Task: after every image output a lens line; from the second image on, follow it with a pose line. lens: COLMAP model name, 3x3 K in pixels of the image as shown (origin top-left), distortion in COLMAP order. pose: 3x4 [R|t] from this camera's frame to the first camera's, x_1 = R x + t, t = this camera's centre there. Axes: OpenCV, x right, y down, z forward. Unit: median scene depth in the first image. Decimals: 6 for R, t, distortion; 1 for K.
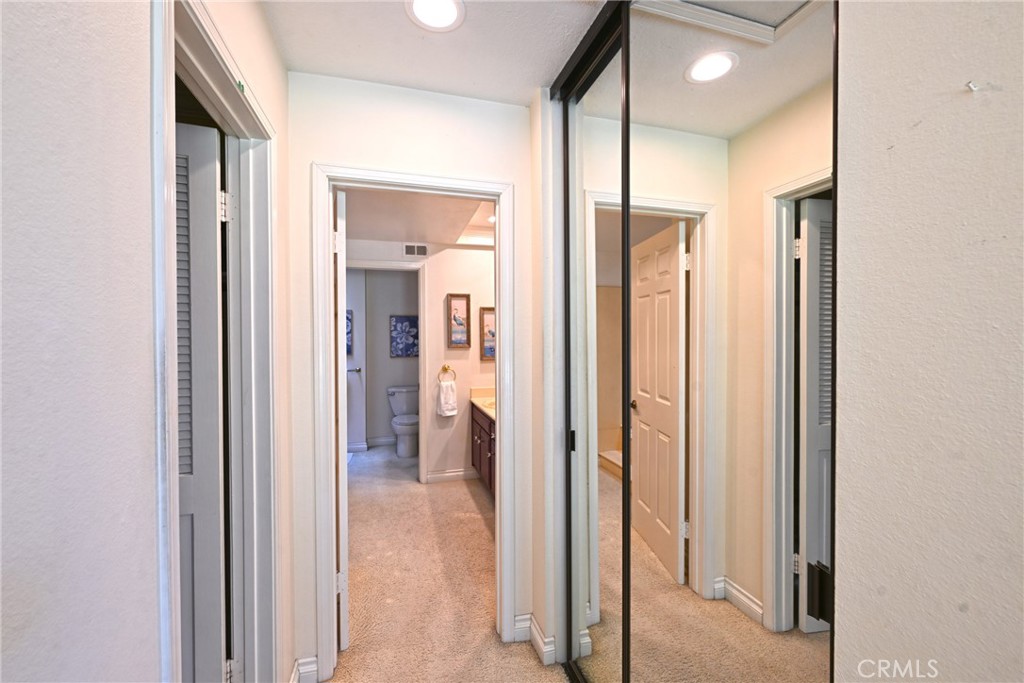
lens RADIAL K [[407.7, 0, 513.2], [0, 407.7, 343.4], [0, 0, 1]] dist [-0.000238, 0.000309]
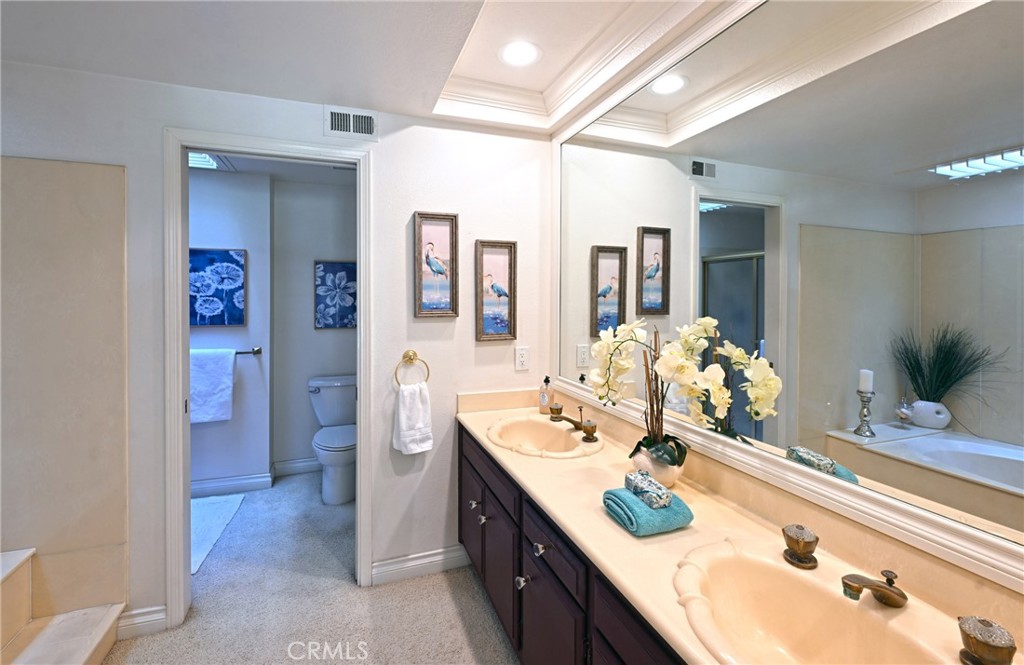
lens RADIAL K [[417.7, 0, 490.5], [0, 417.7, 298.1], [0, 0, 1]] dist [-0.002447, -0.000186]
pose [[0.998473, 0.004630, 0.055045, -0.092316], [-0.004004, 0.999926, -0.011479, -0.007812], [-0.055094, 0.011241, 0.998418, 0.464188]]
